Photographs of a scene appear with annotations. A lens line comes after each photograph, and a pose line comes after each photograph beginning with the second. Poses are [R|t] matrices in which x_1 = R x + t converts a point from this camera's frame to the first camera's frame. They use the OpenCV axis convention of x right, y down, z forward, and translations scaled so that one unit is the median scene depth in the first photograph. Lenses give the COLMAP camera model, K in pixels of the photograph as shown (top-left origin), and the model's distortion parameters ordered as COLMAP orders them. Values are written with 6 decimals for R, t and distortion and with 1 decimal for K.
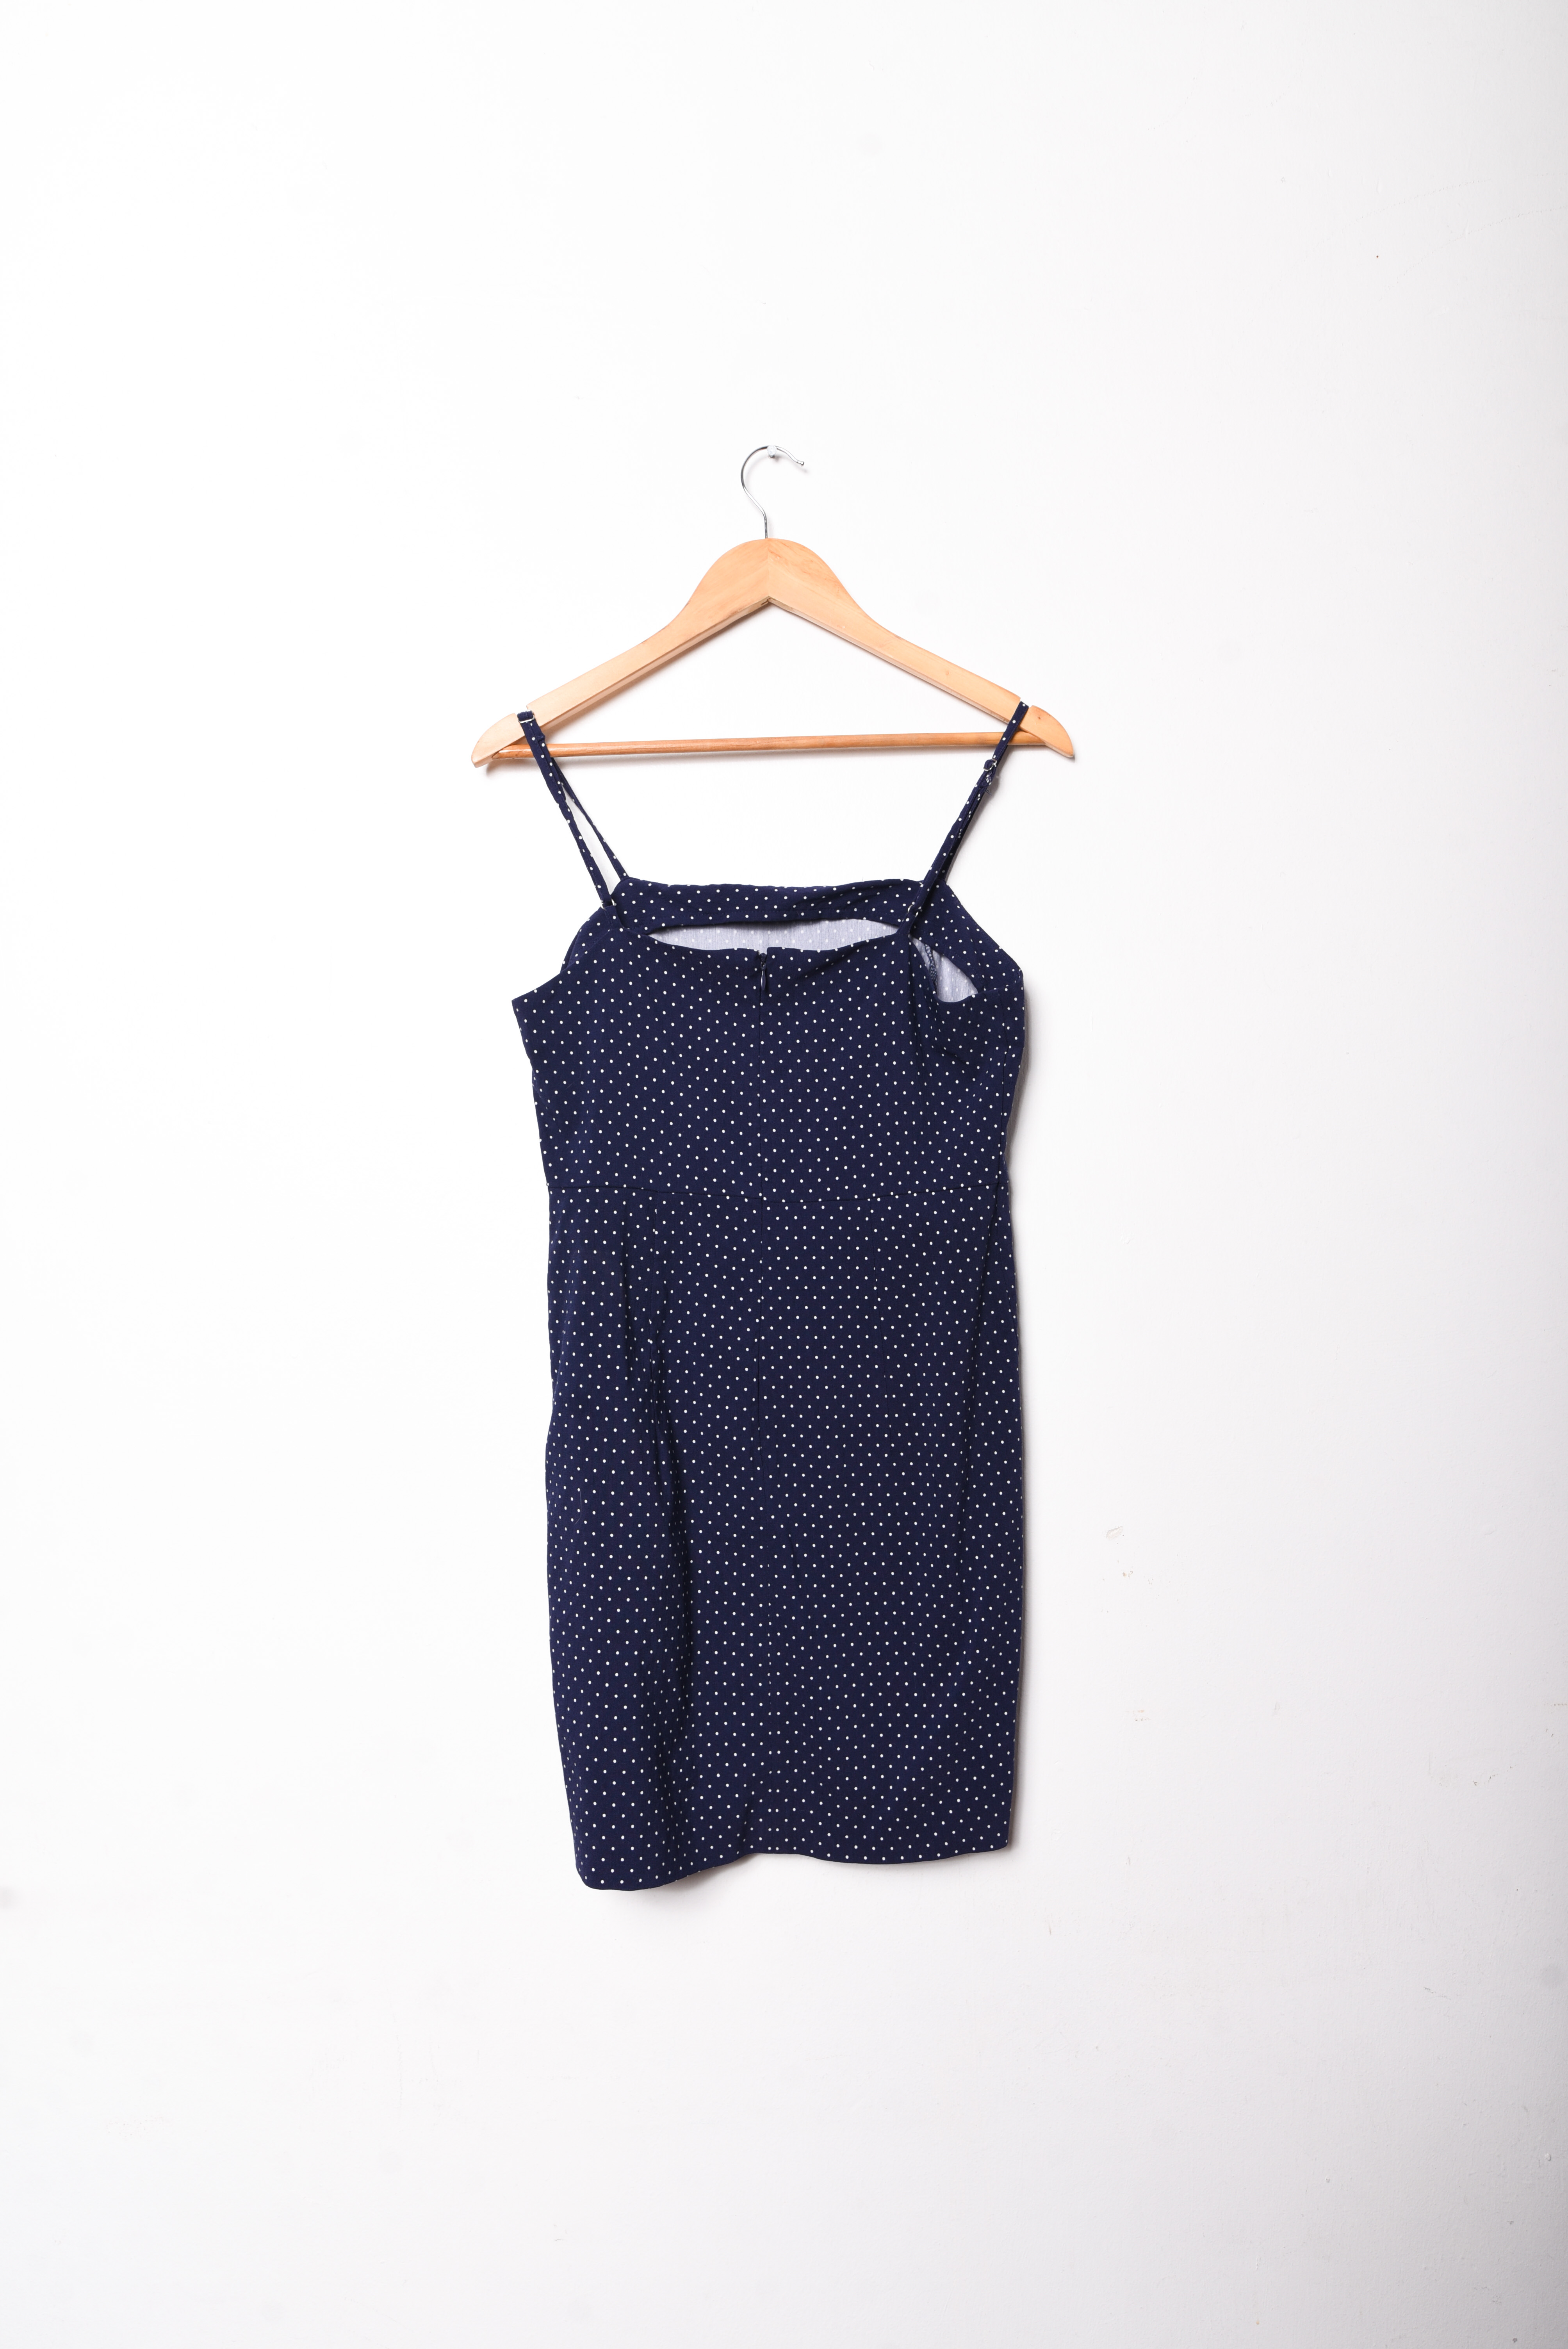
lens RADIAL K [[1429.3, 0, 784.0], [0, 1429.3, 1174.5], [0, 0, 1]] dist [-0.027575, 0.000341]
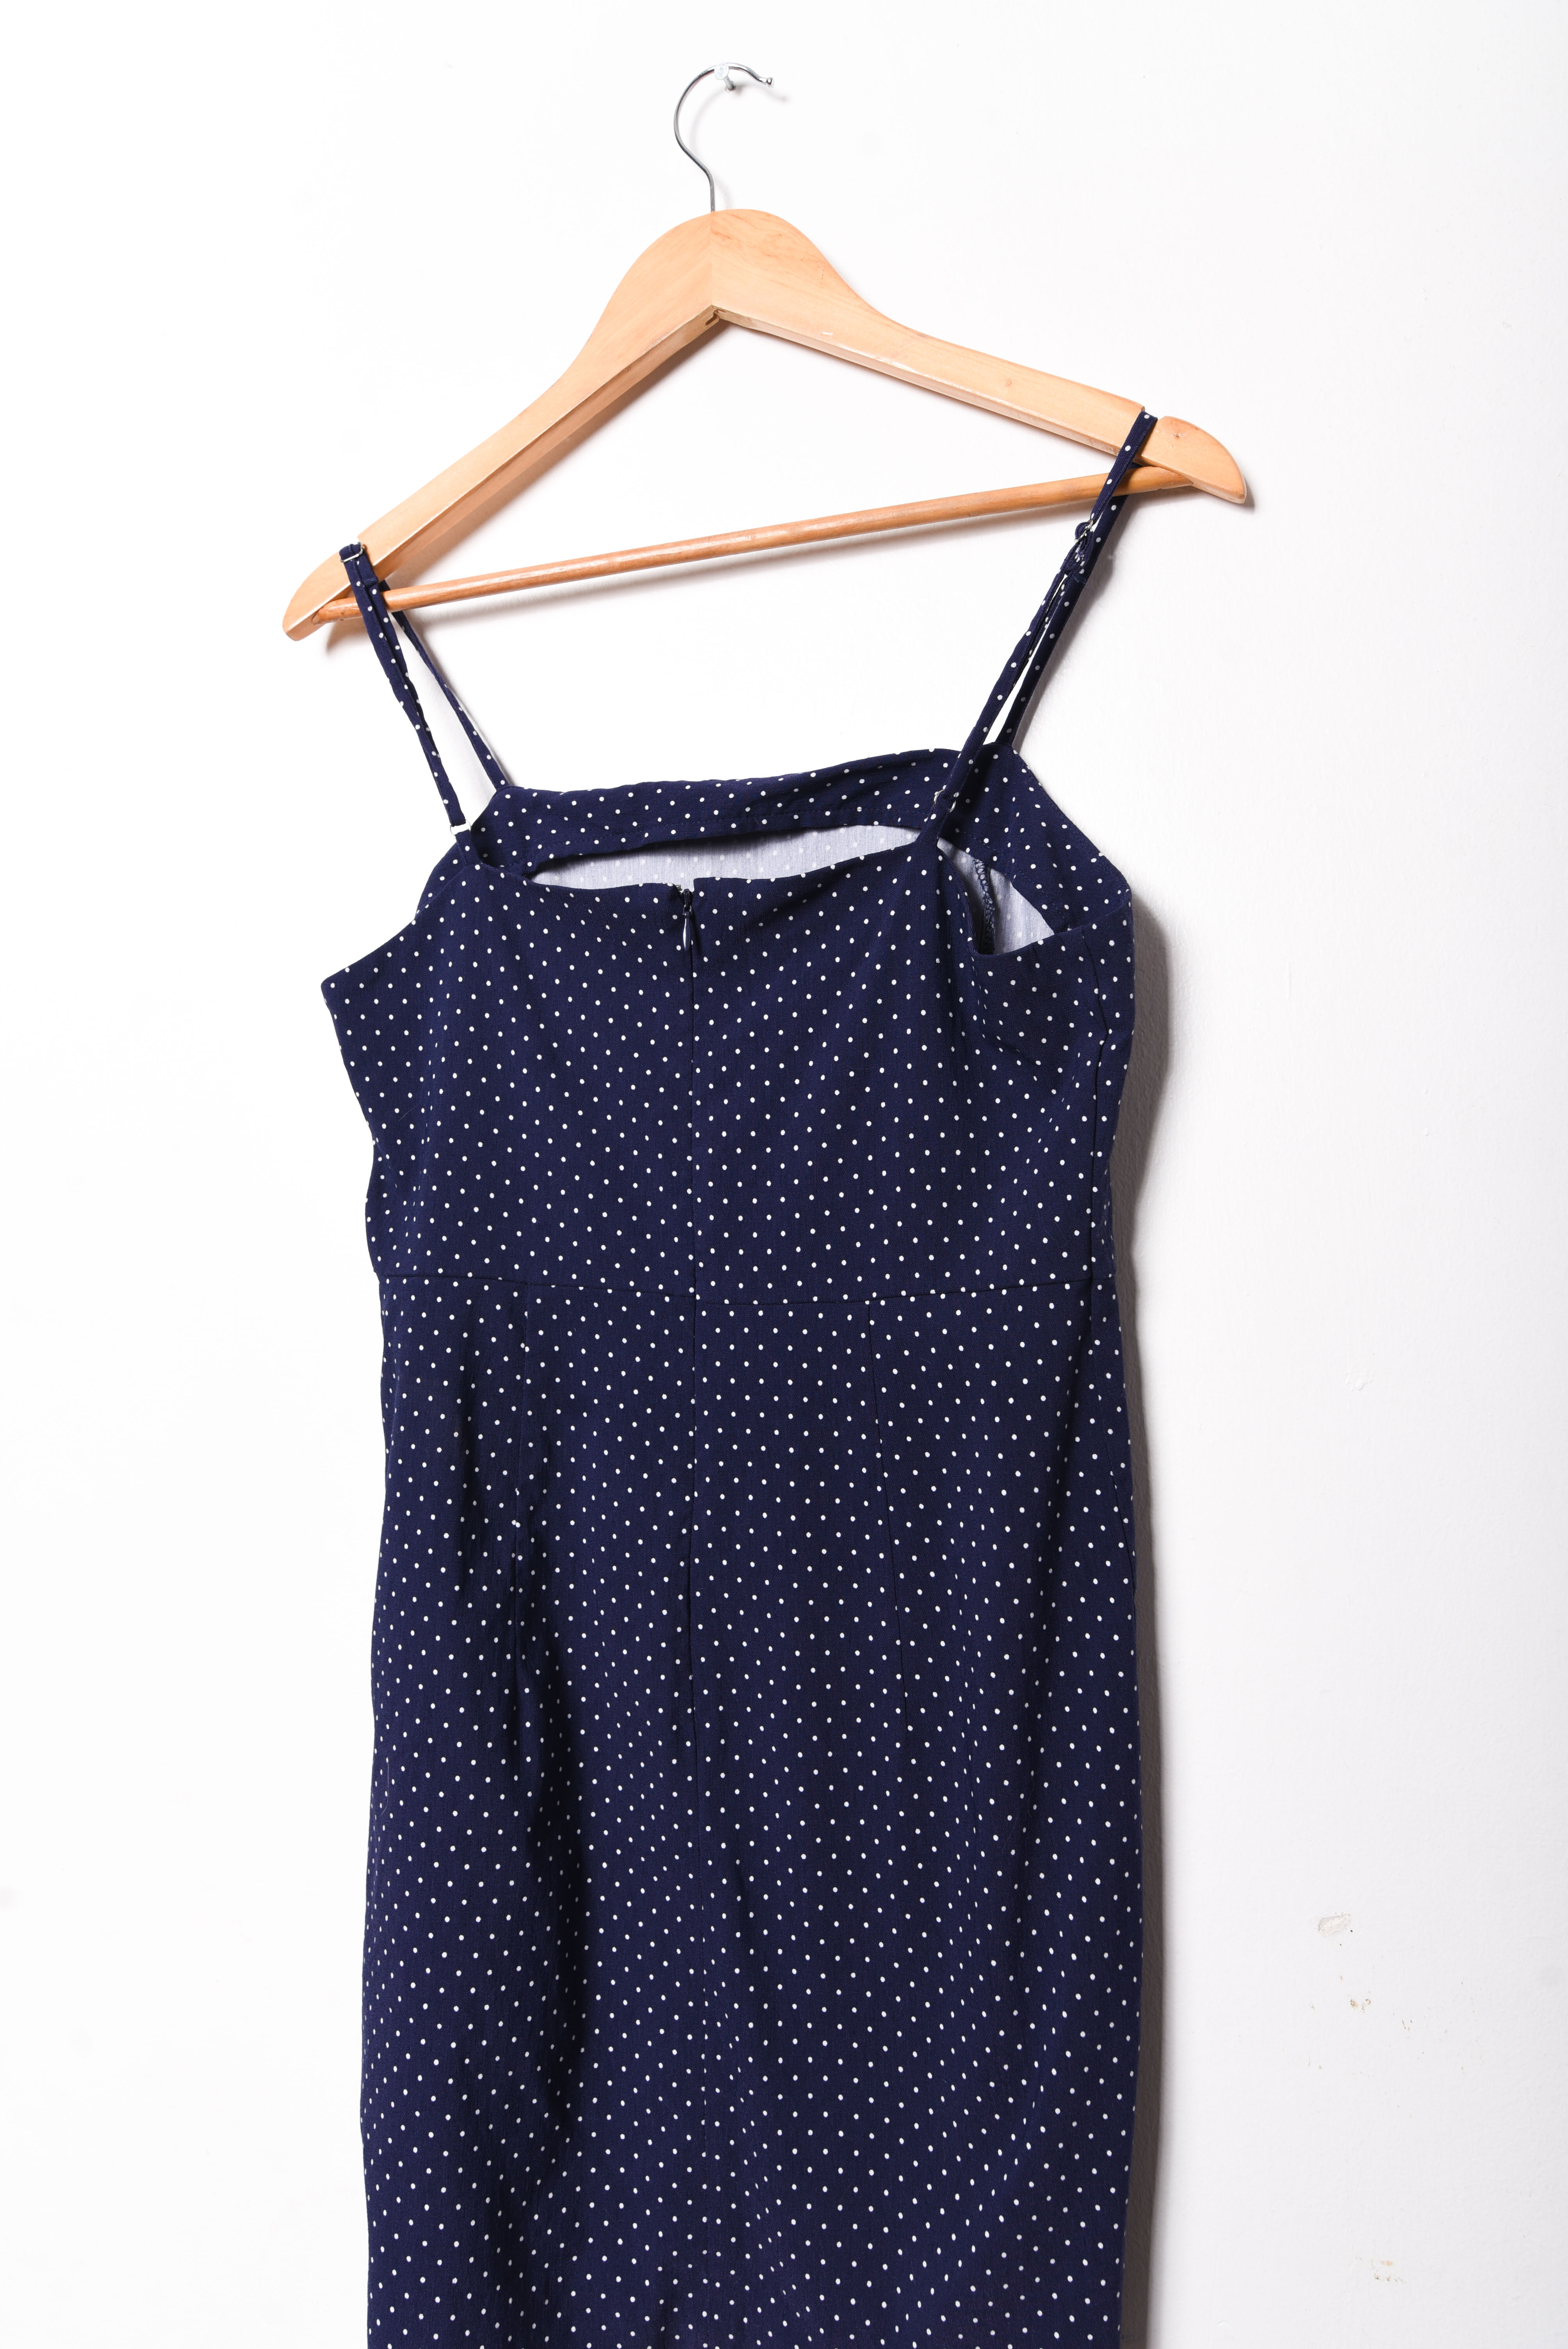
lens RADIAL K [[1415.3, 0, 797.4], [0, 1415.3, 1176.4], [0, 0, 1]] dist [-0.017403, -0.000017]
pose [[0.952633, -0.003270, -0.304104, 0.208054], [0.001807, 0.999985, -0.005091, -0.030827], [0.304116, 0.004300, 0.952625, 0.443869]]
